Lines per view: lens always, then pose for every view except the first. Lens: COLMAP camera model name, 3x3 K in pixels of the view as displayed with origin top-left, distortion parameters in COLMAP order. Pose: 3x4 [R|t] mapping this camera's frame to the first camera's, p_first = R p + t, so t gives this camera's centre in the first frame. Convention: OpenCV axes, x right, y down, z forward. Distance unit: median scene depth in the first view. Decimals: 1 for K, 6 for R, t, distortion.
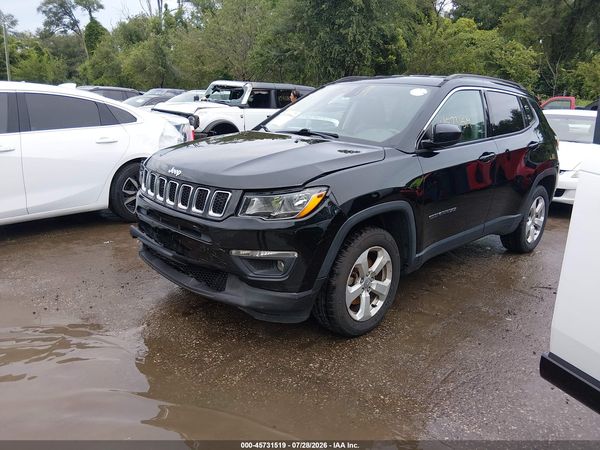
lens RADIAL K [[456.7, 0, 300.0], [0, 456.7, 225.0], [0, 0, 1]] dist [0.048179, -0.094826]
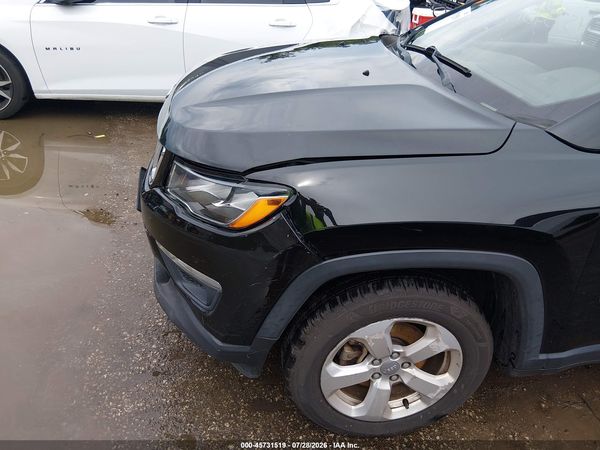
lens RADIAL K [[455.2, 0, 301.8], [0, 455.2, 226.2], [0, 0, 1]] dist [0.071916, -0.146956]
pose [[0.773686, 0.350544, -0.527758, 0.280776], [-0.214848, 0.928797, 0.301955, -0.162429], [0.596029, -0.120231, 0.793911, 0.508225]]
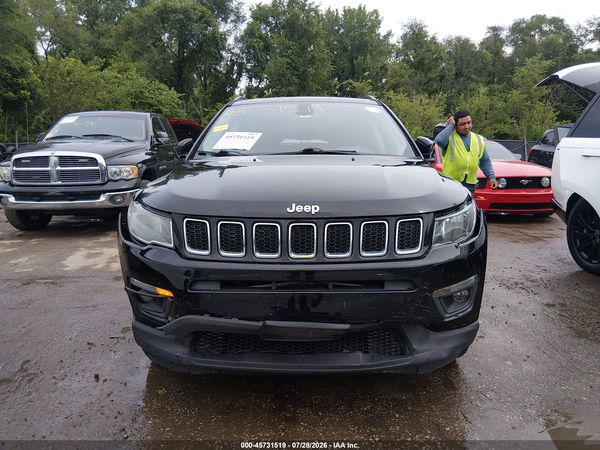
lens RADIAL K [[455.2, 0, 301.8], [0, 455.2, 226.2], [0, 0, 1]] dist [0.071916, -0.146956]
pose [[0.685239, -0.157208, 0.711149, -0.692537], [0.215764, 0.976413, 0.007945, -0.089184], [-0.695624, 0.147997, 0.702997, 0.489741]]
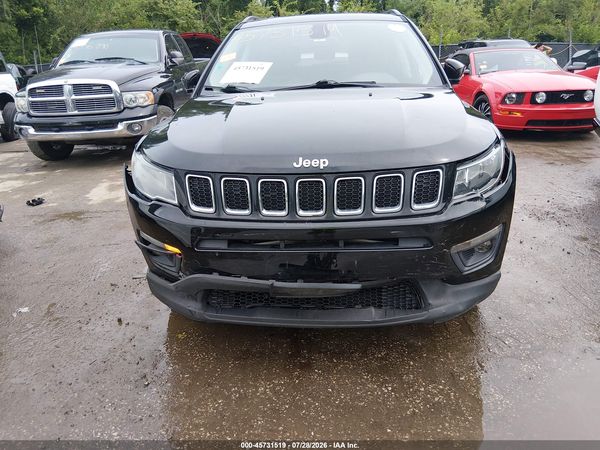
lens RADIAL K [[456.7, 0, 300.0], [0, 456.7, 225.0], [0, 0, 1]] dist [0.048179, -0.094826]
pose [[0.724176, -0.294750, 0.623452, -0.637698], [0.240585, 0.955239, 0.172156, -0.134199], [-0.646288, 0.025322, 0.762673, 0.493797]]
